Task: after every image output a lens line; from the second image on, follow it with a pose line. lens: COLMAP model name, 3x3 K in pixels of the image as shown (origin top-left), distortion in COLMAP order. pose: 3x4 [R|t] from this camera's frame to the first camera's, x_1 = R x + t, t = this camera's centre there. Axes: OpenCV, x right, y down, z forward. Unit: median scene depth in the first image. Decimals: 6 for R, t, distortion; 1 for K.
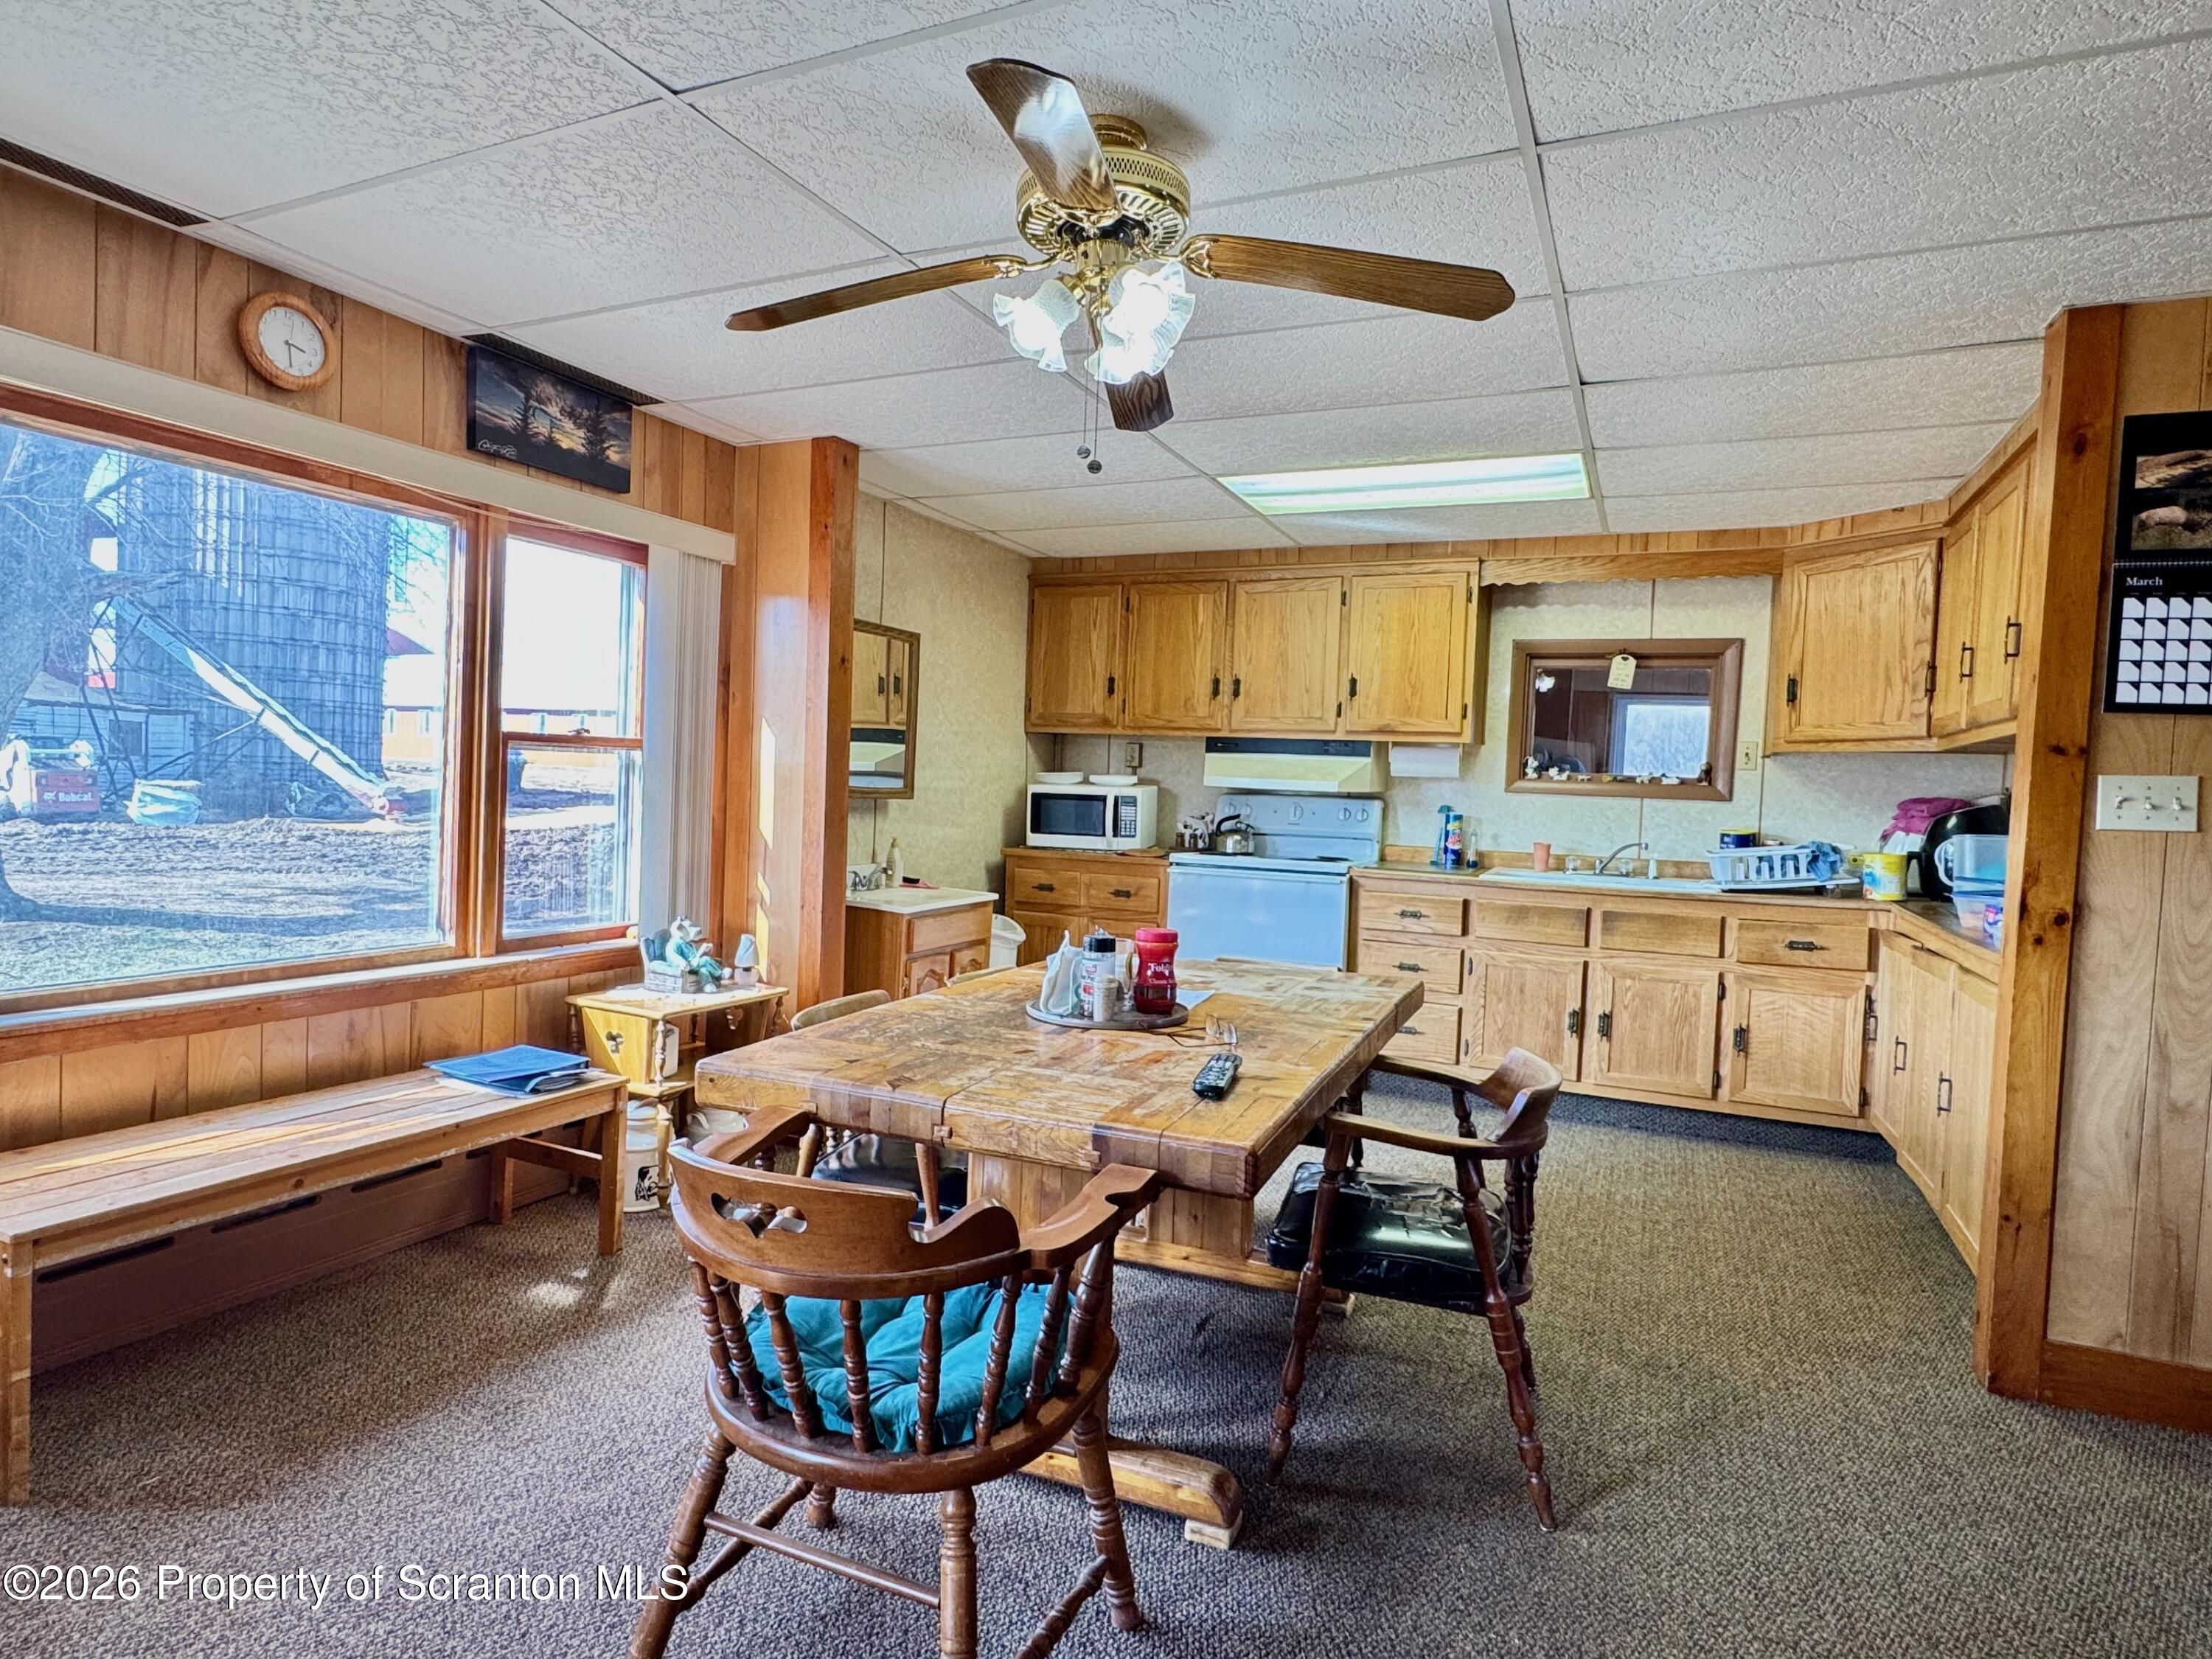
lens RADIAL K [[1191.5, 0, 1104.7], [0, 1191.5, 818.5], [0, 0, 1]] dist [0.001094, 0.001034]
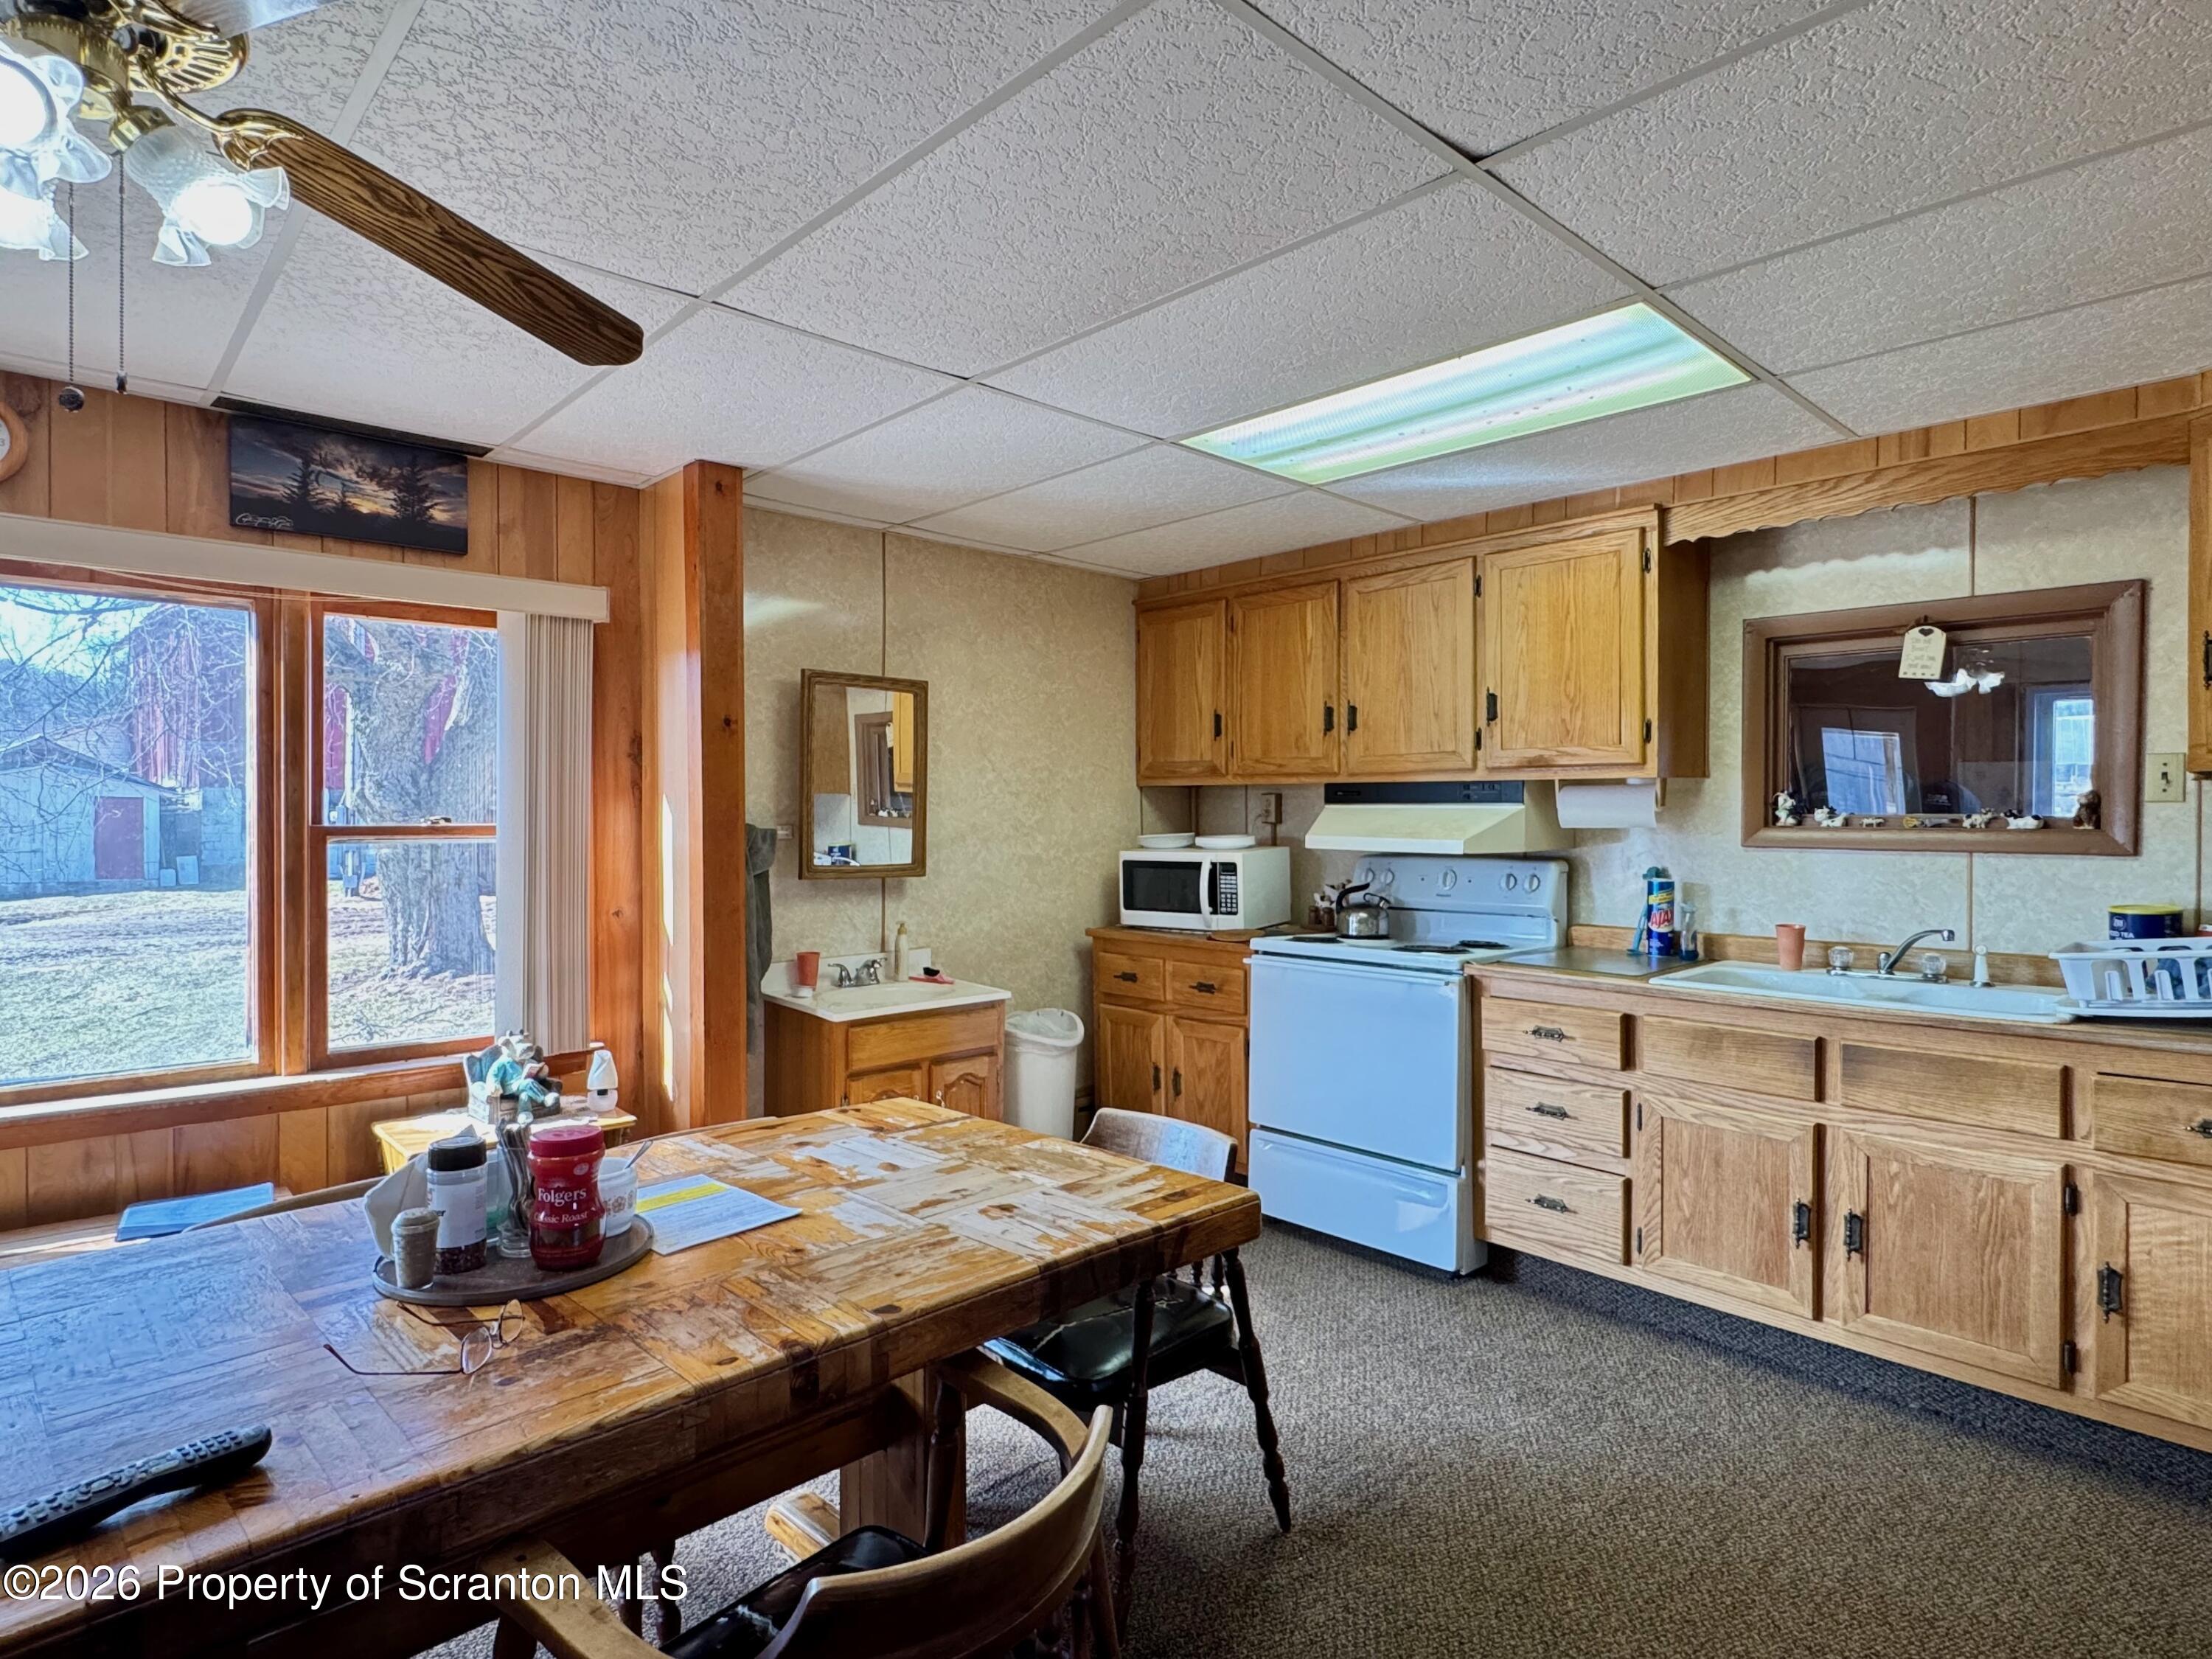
lens RADIAL K [[1191.5, 0, 1104.7], [0, 1191.5, 818.5], [0, 0, 1]] dist [0.001094, 0.001034]
pose [[0.925287, -0.035417, -0.377610, 0.271485], [0.021737, 0.998946, -0.040430, -0.019749], [0.378644, 0.029201, 0.925082, 0.256880]]
